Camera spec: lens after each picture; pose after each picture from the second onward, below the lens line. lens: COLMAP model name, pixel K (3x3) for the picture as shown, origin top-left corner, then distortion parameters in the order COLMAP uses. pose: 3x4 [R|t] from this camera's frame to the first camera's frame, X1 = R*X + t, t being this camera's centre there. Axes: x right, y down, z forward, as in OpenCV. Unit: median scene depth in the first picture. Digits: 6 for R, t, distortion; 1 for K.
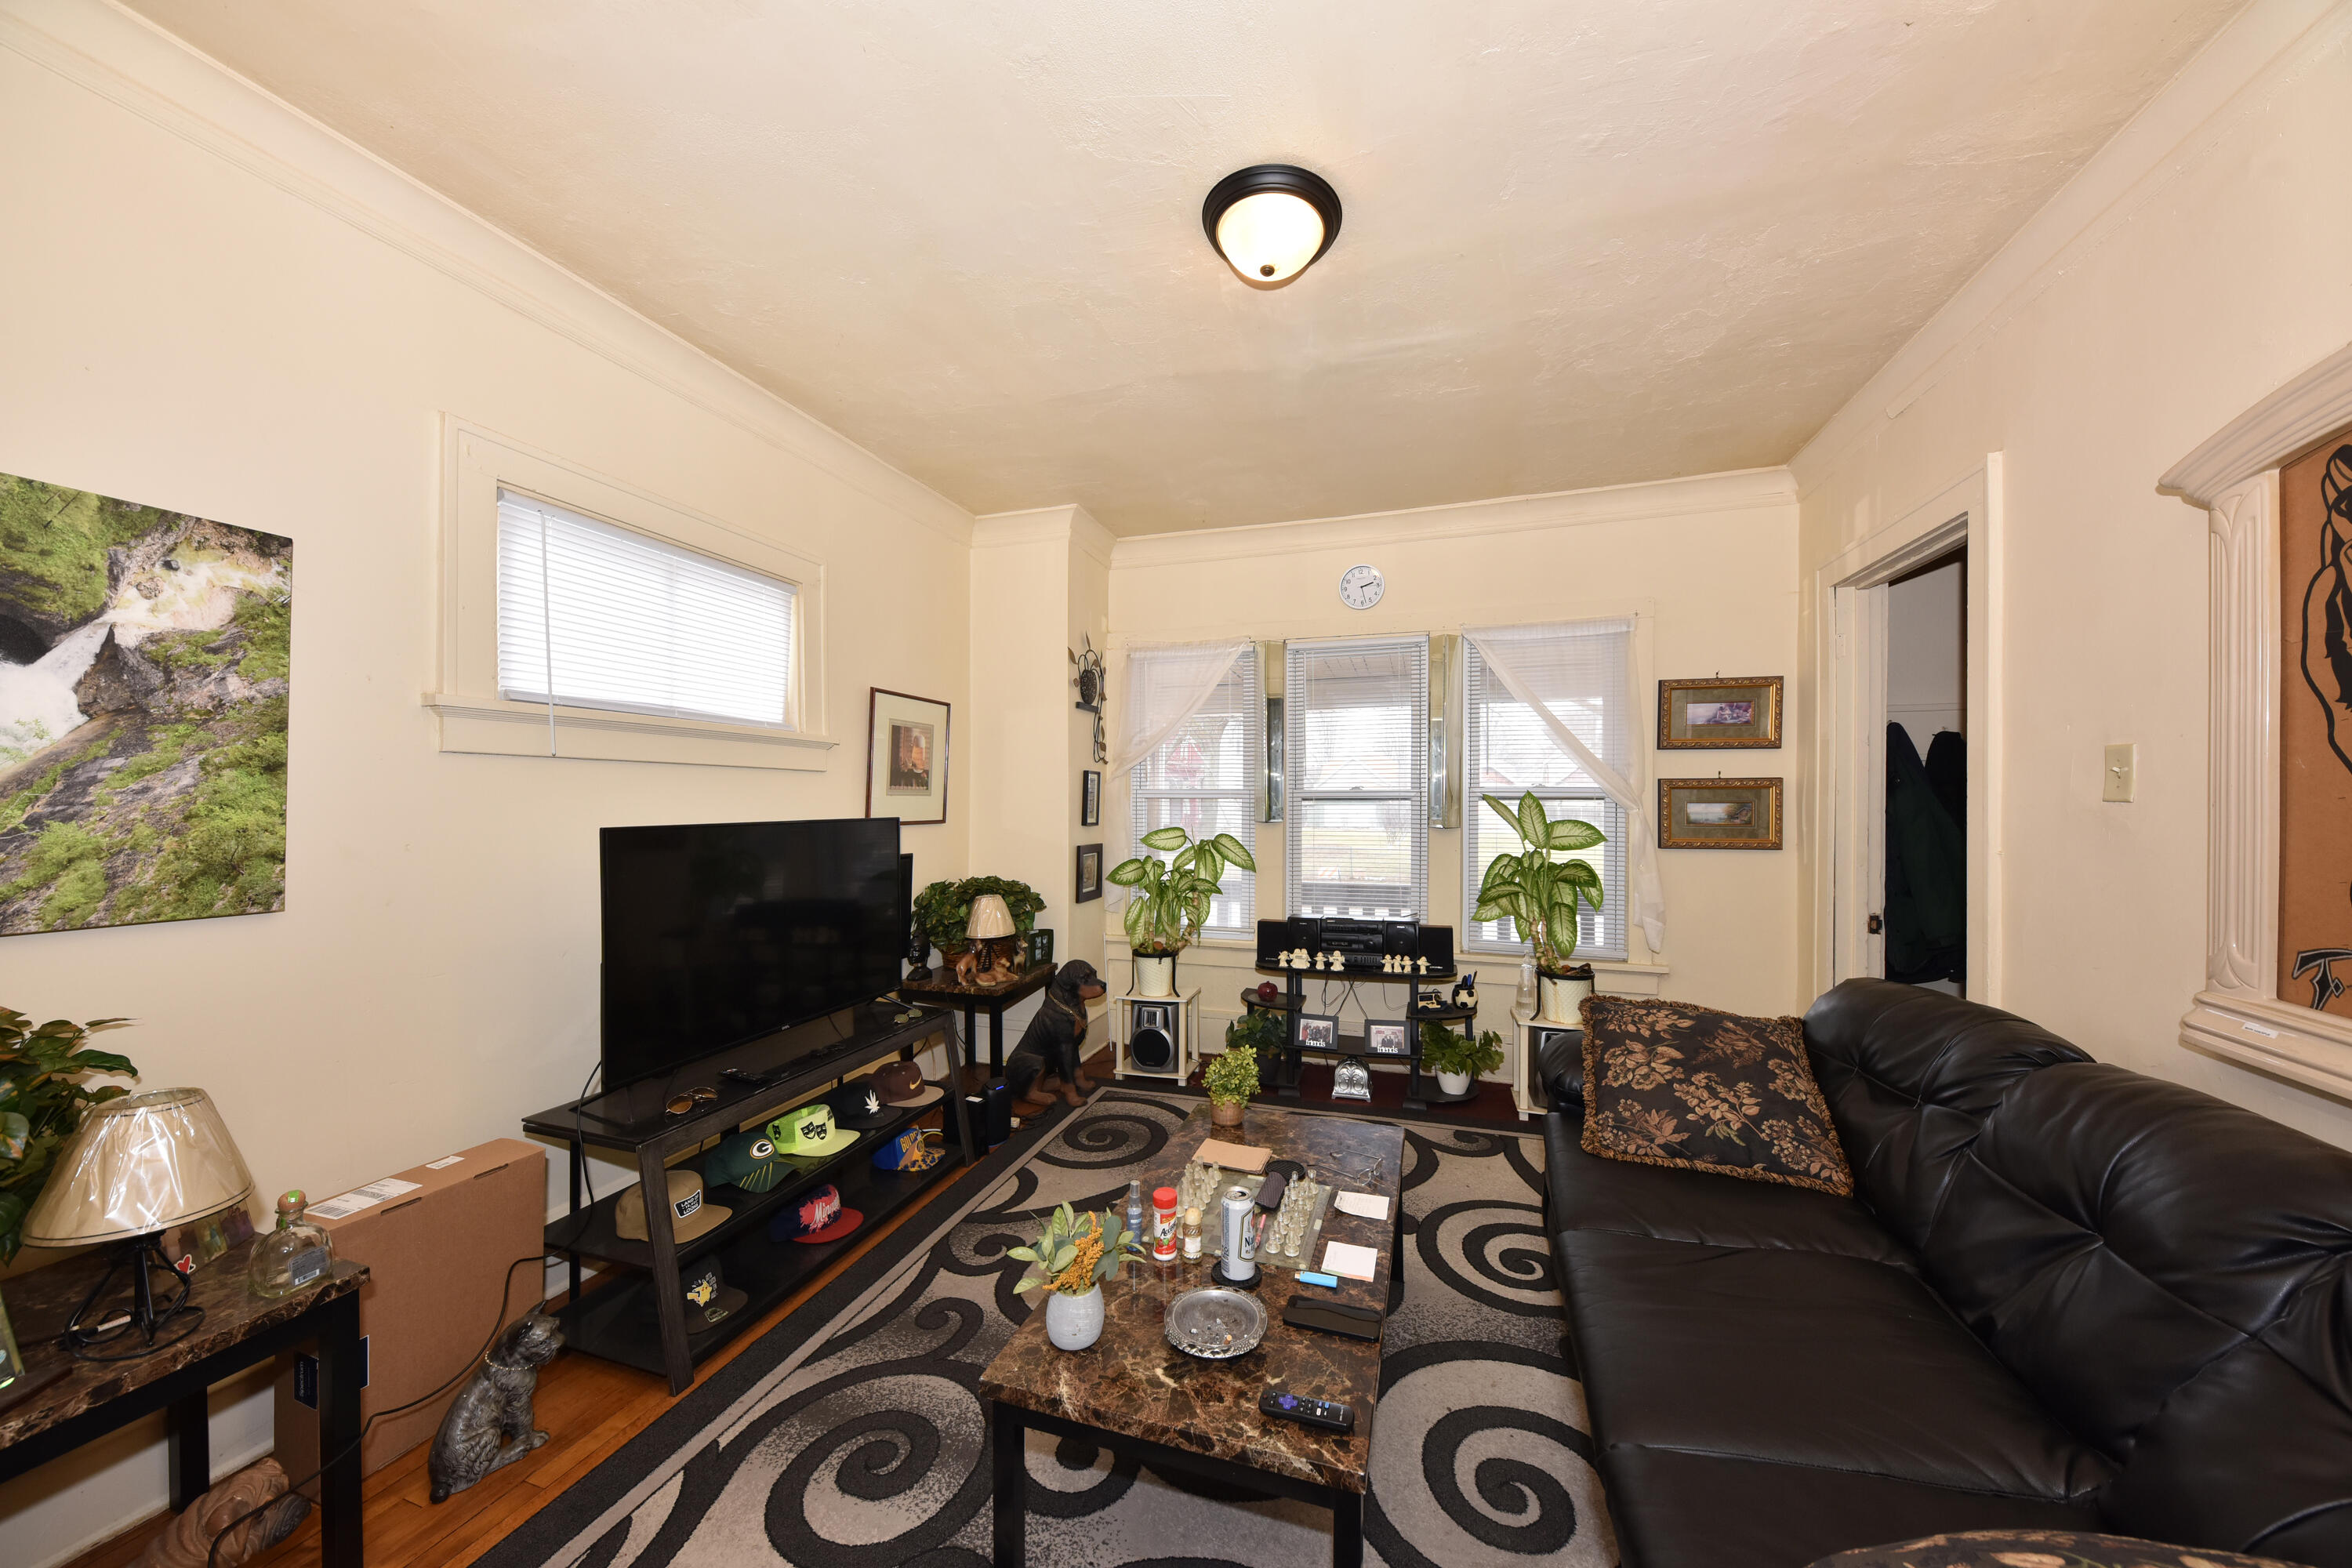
lens RADIAL K [[803.7, 0, 1180.0], [0, 803.7, 797.3], [0, 0, 1]] dist [0.010089, -0.006309]
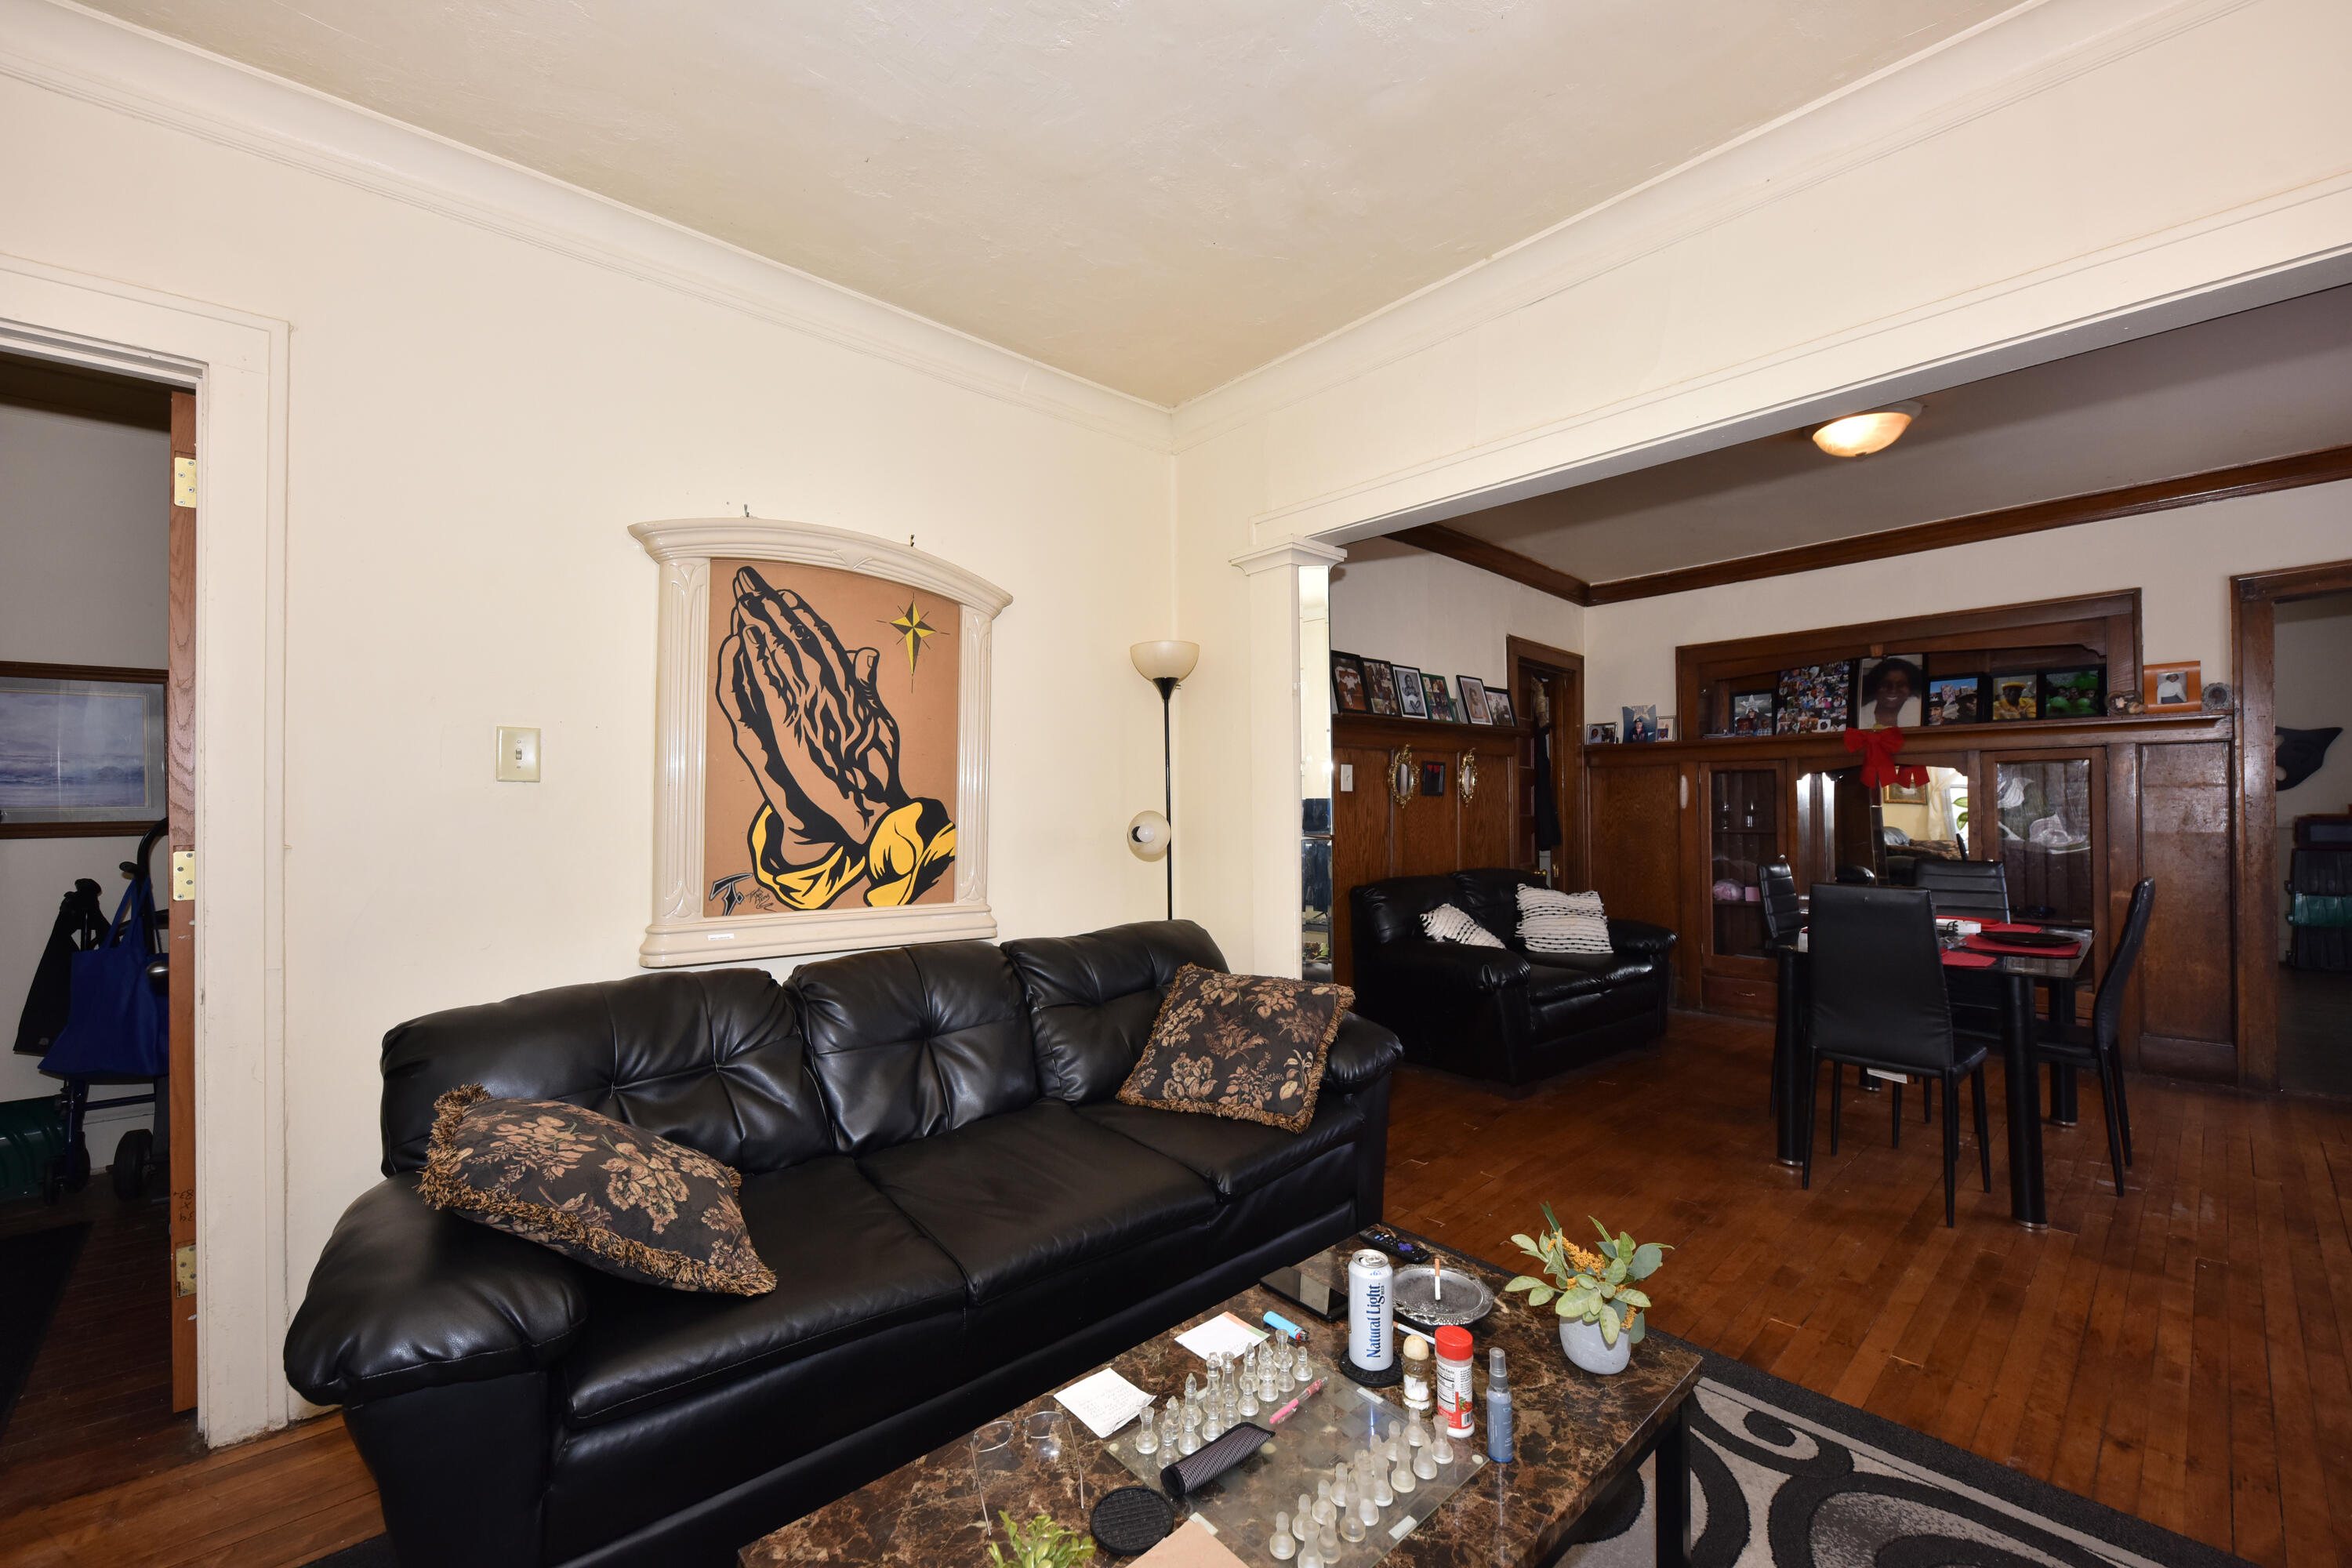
lens RADIAL K [[932.3, 0, 1178.8], [0, 932.3, 797.8], [0, 0, 1]] dist [0.006842, -0.000659]
pose [[-0.867673, 0.011754, 0.496997, -0.100795], [0.007784, 0.999919, -0.010058, 0.023880], [-0.497075, -0.004858, -0.867694, 0.852282]]
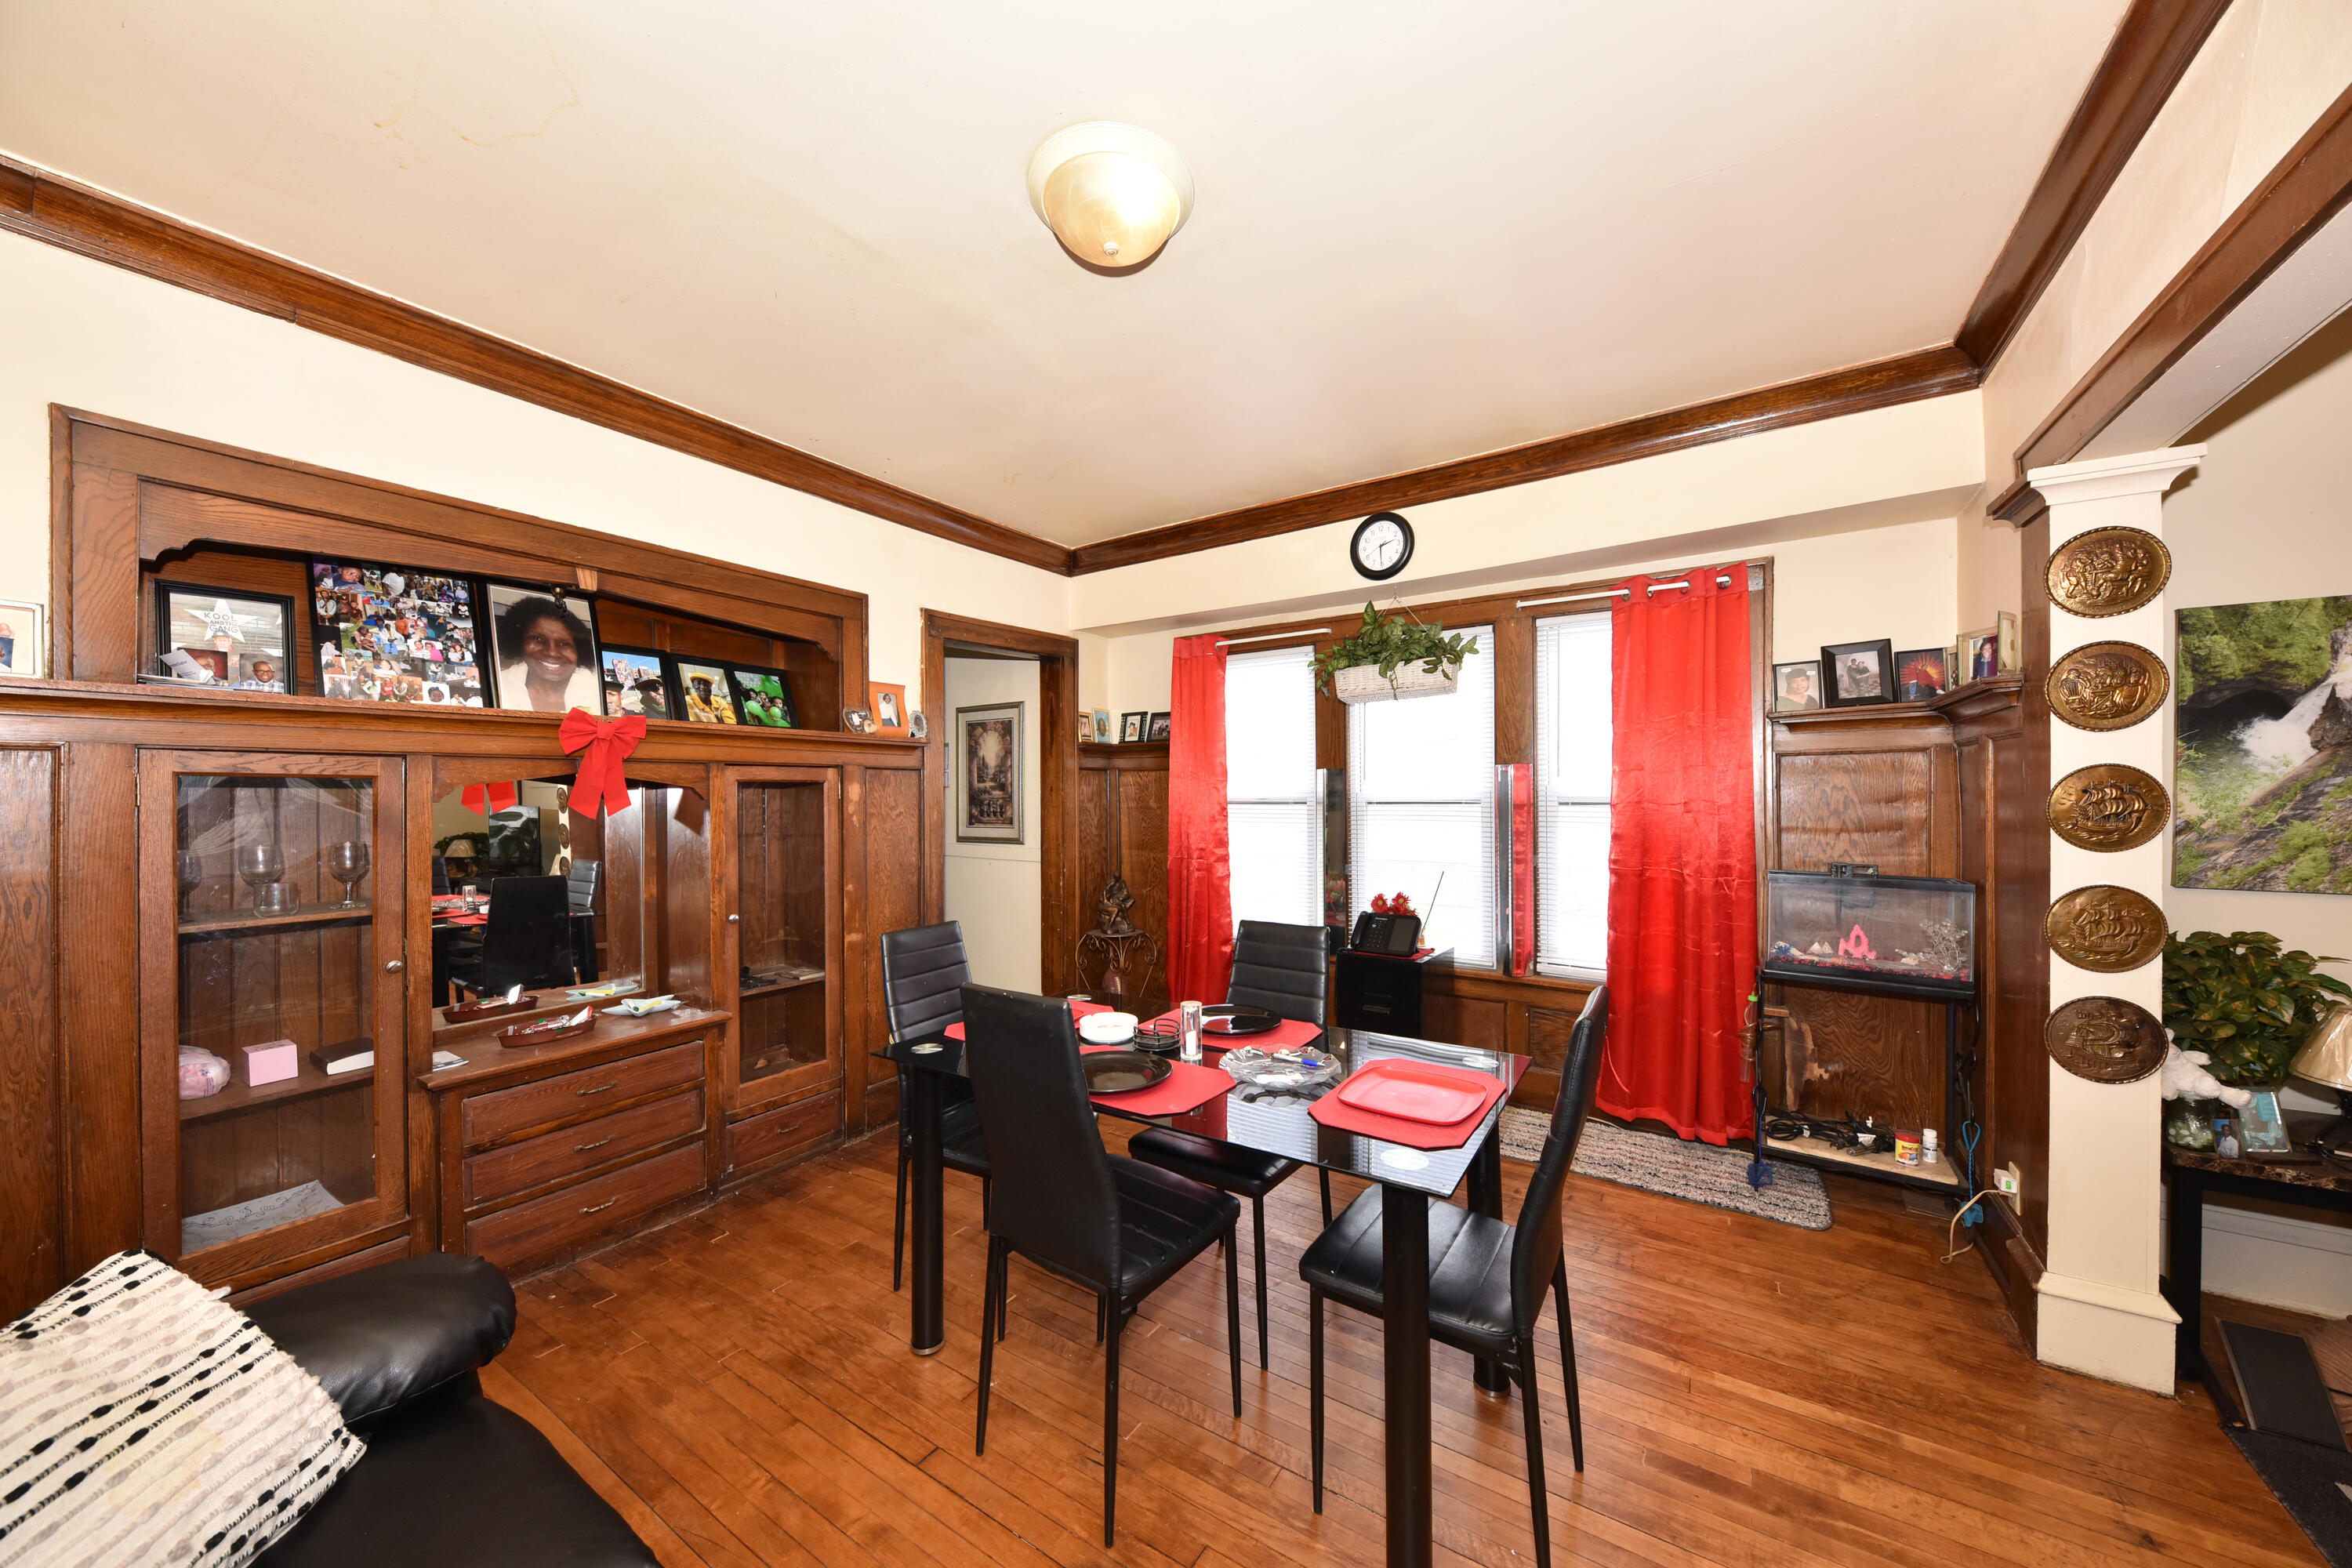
lens RADIAL K [[804.9, 0, 1178.3], [0, 804.9, 805.9], [0, 0, 1]] dist [-0.001728, -0.003333]
pose [[-0.265400, 0.006350, -0.964118, 0.243089], [0.006349, 0.999968, 0.004839, -0.007339], [0.964118, -0.004837, -0.265431, -0.259527]]
